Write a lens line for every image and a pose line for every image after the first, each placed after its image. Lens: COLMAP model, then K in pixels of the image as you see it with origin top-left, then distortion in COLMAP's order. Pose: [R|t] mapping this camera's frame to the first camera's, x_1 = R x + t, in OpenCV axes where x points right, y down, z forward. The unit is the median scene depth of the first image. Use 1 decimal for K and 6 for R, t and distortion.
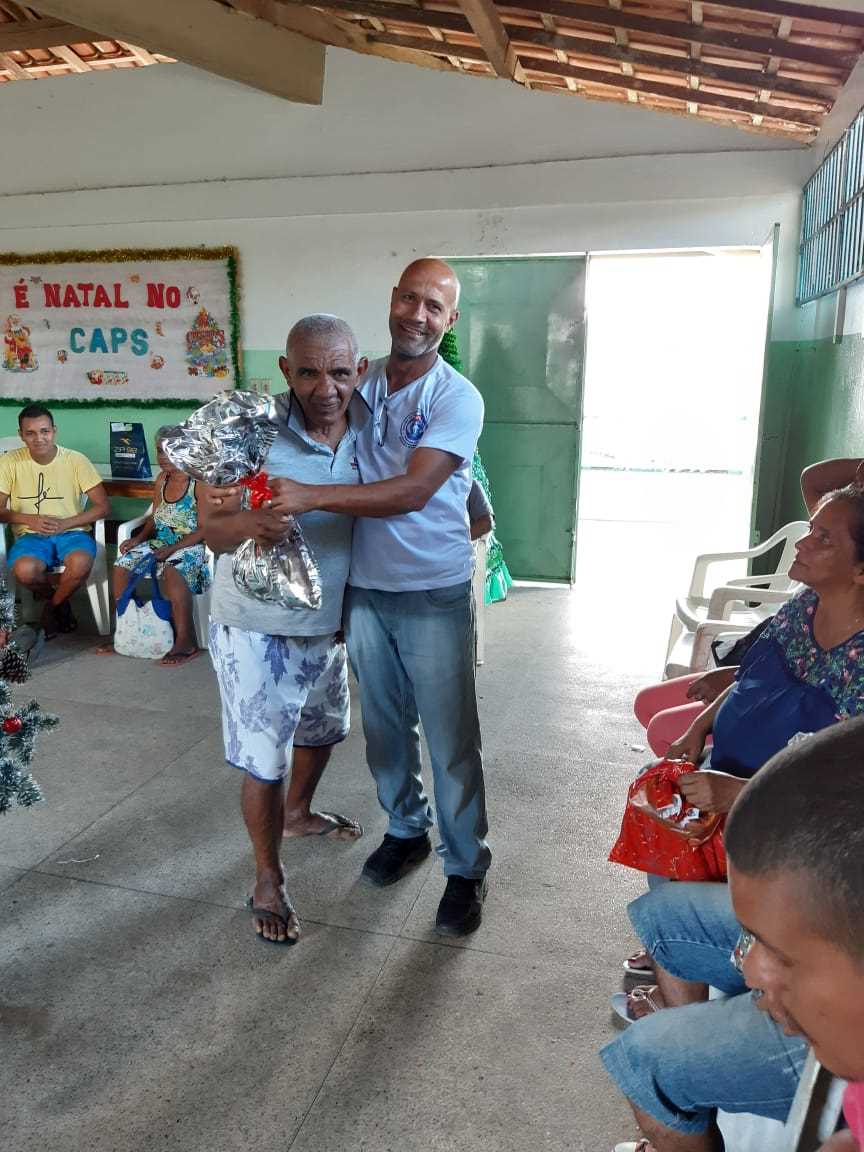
lens RADIAL K [[899.2, 0, 430.6], [0, 899.2, 574.9], [0, 0, 1]] dist [0.046081, -0.098397]
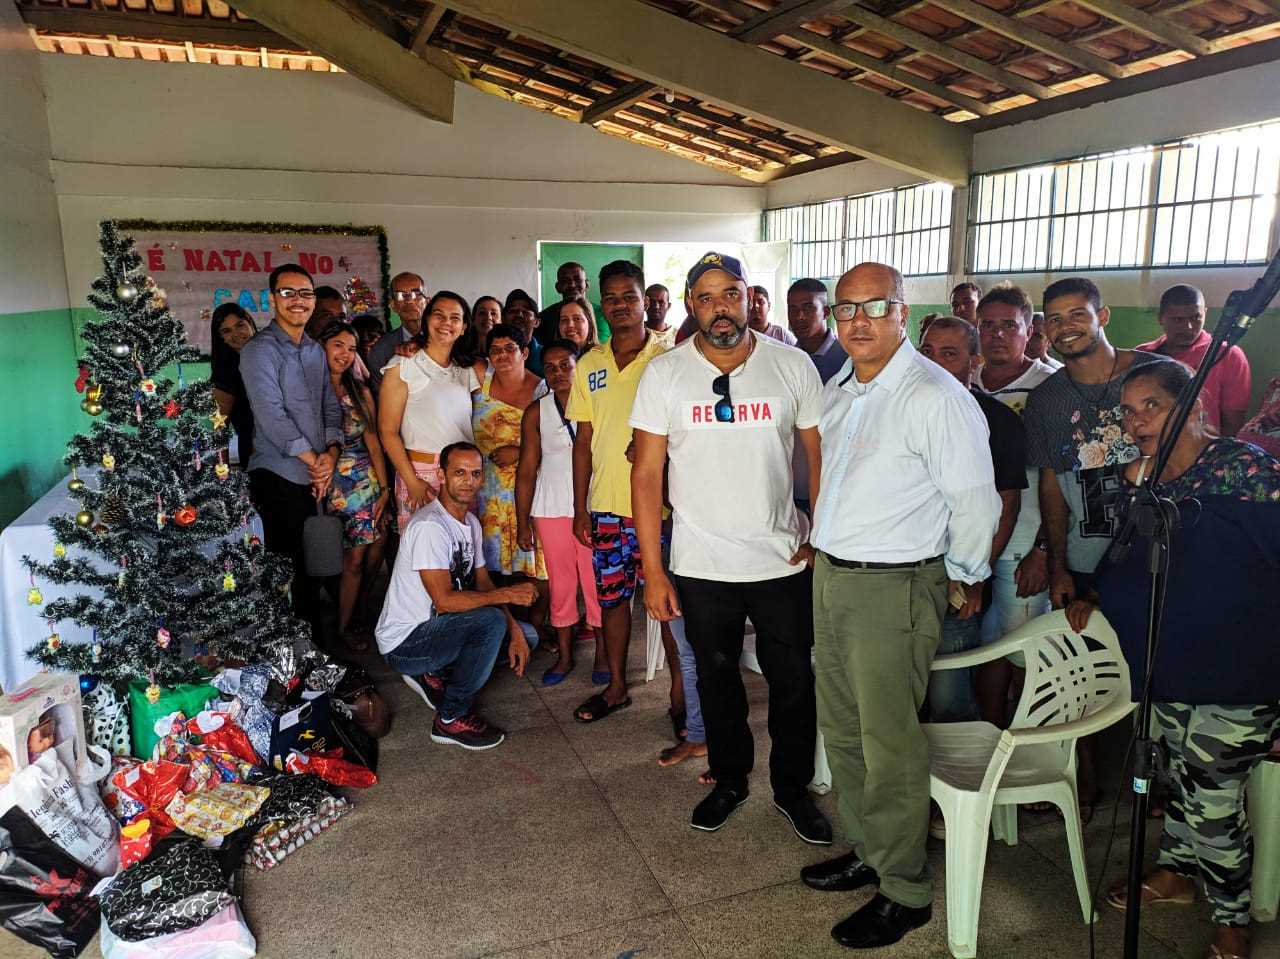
lens RADIAL K [[938.0, 0, 659.8], [0, 938.0, 499.2], [0, 0, 1]] dist [0.010526, -0.028470]
pose [[0.814491, -0.126422, 0.566235, -0.658325], [0.133013, 0.990665, 0.029852, 0.019153], [-0.564723, 0.051002, 0.823703, -0.246278]]
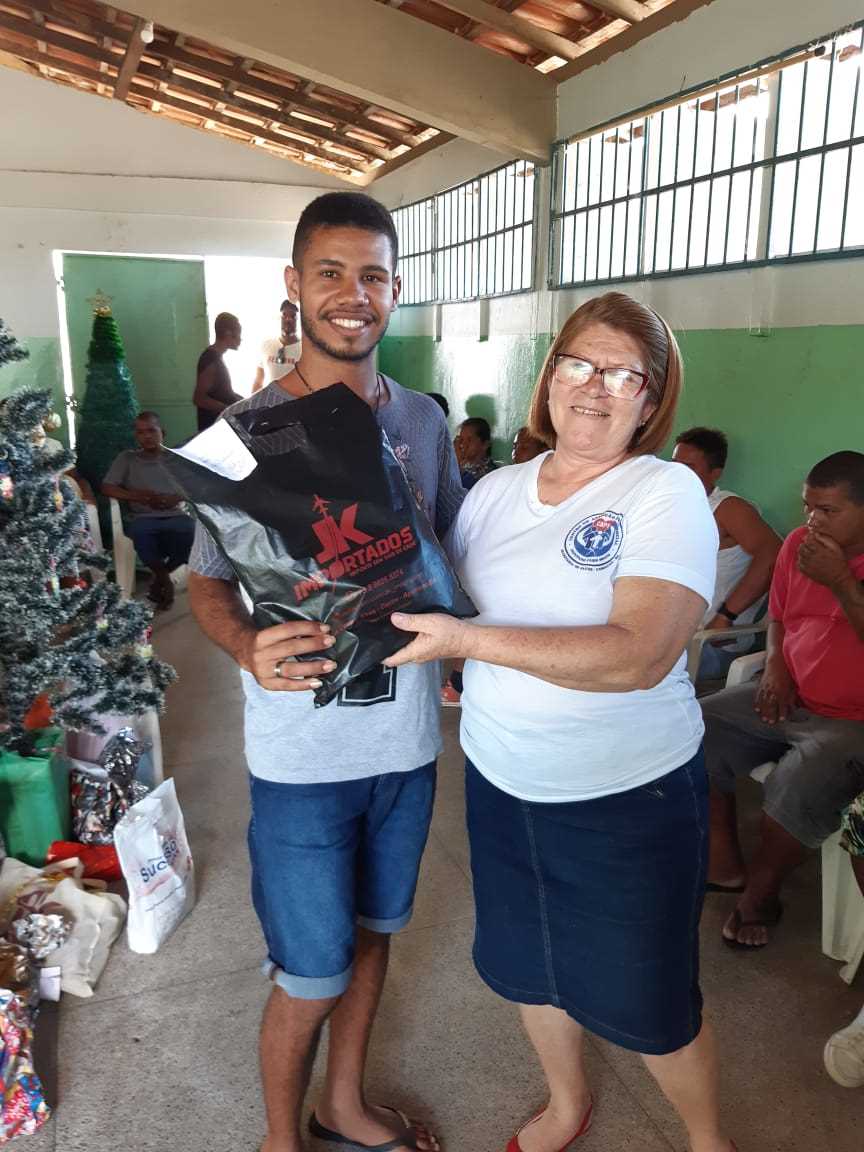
lens RADIAL K [[899.2, 0, 432.4], [0, 899.2, 572.1], [0, 0, 1]] dist [0.046081, -0.098397]
pose [[0.809051, -0.140829, 0.570617, -0.284917], [0.126402, 0.989842, 0.065074, 0.012483], [-0.573985, 0.019479, 0.818634, -0.123829]]
